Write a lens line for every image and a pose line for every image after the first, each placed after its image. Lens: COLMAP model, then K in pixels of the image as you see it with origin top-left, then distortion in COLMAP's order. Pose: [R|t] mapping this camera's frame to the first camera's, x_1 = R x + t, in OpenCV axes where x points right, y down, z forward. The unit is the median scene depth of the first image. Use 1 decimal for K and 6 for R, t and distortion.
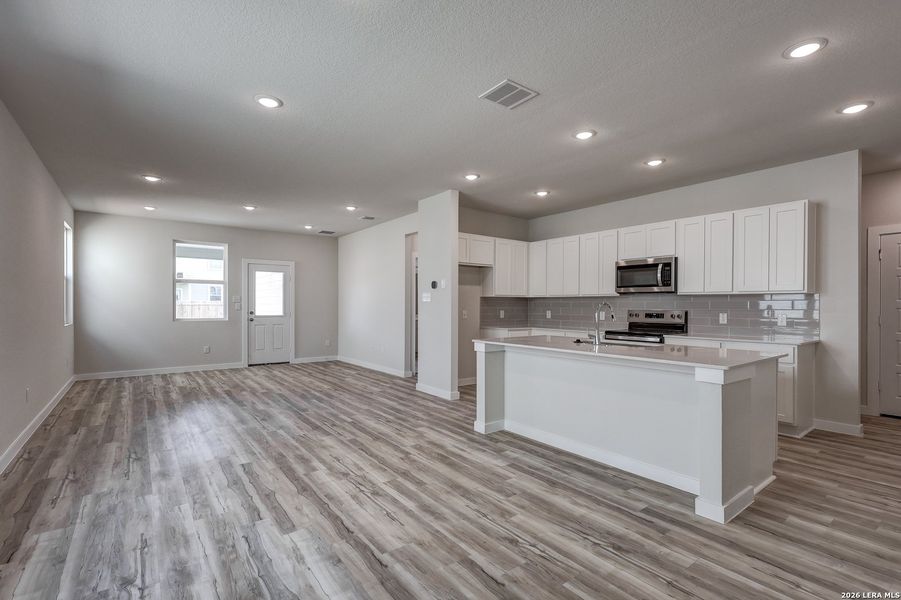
lens RADIAL K [[416.8, 0, 454.0], [0, 416.8, 307.4], [0, 0, 1]] dist [-0.003677, -0.000792]
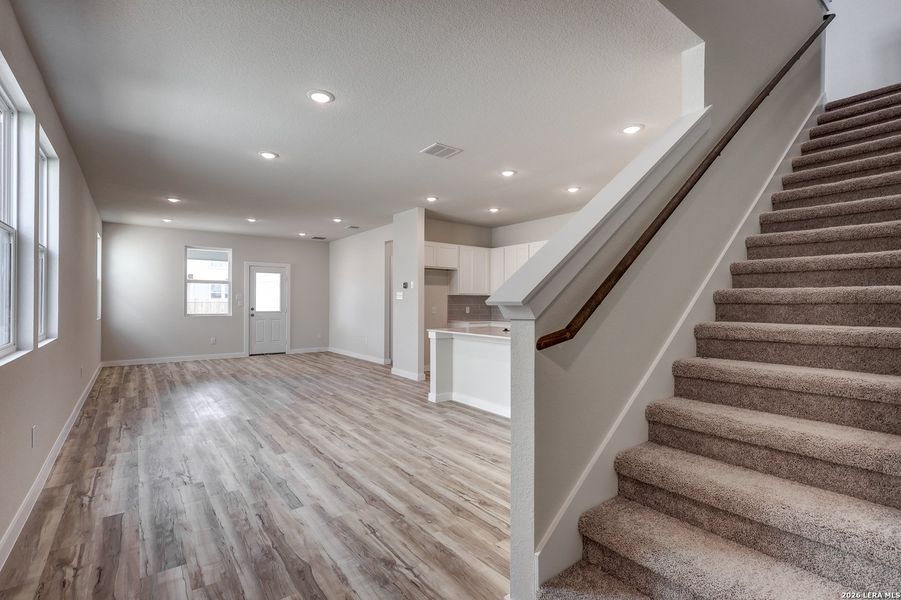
lens RADIAL K [[416.8, 0, 450.9], [0, 416.8, 299.2], [0, 0, 1]] dist [-0.003677, -0.000792]
pose [[0.999995, -0.000815, -0.002918, 0.091385], [0.000780, 0.999929, -0.011926, 0.000778], [0.002927, 0.011923, 0.999925, -0.208830]]
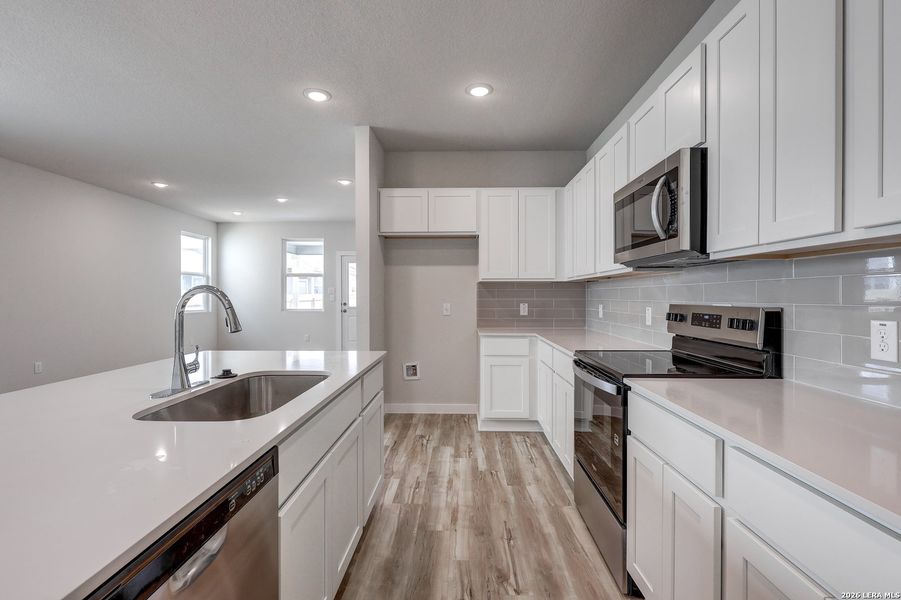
lens RADIAL K [[416.8, 0, 445.8], [0, 416.8, 296.0], [0, 0, 1]] dist [-0.003677, -0.000792]
pose [[0.772146, -0.004880, -0.635427, 0.533637], [0.001796, 0.999983, -0.005498, -0.000473], [0.635443, 0.003104, 0.772142, 0.558660]]
